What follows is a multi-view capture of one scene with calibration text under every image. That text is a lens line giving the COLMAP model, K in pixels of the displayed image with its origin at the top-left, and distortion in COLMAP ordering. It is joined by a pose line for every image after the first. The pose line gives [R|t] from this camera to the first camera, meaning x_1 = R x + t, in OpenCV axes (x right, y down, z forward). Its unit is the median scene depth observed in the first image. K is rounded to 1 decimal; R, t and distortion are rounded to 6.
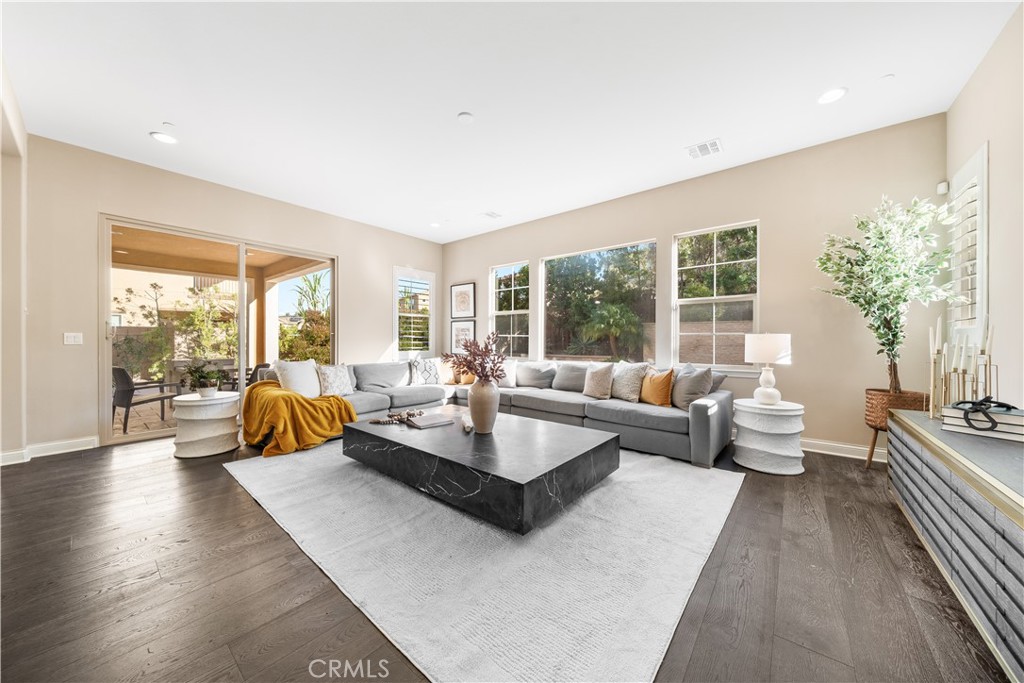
lens RADIAL K [[349.4, 0, 509.3], [0, 349.4, 338.4], [0, 0, 1]] dist [-0.001281, -0.000119]
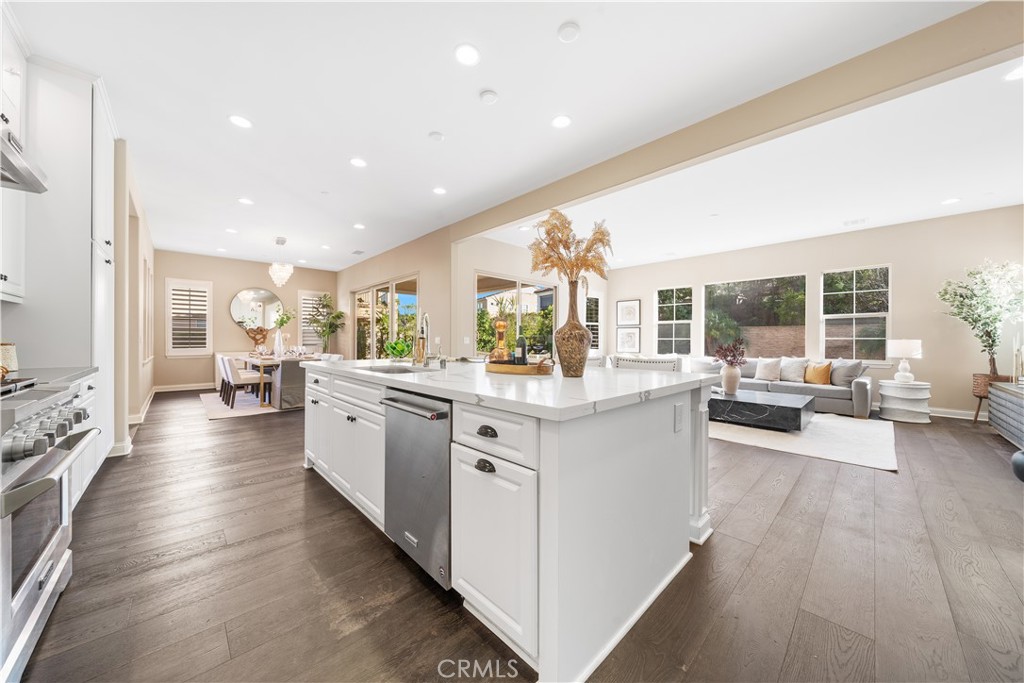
lens RADIAL K [[349.4, 0, 509.3], [0, 349.4, 338.4], [0, 0, 1]] dist [-0.001281, -0.000119]
pose [[0.993124, 0.001583, -0.117059, -0.896654], [-0.001709, 0.999998, -0.000974, -0.014310], [0.117057, 0.001167, 0.993124, -0.830972]]
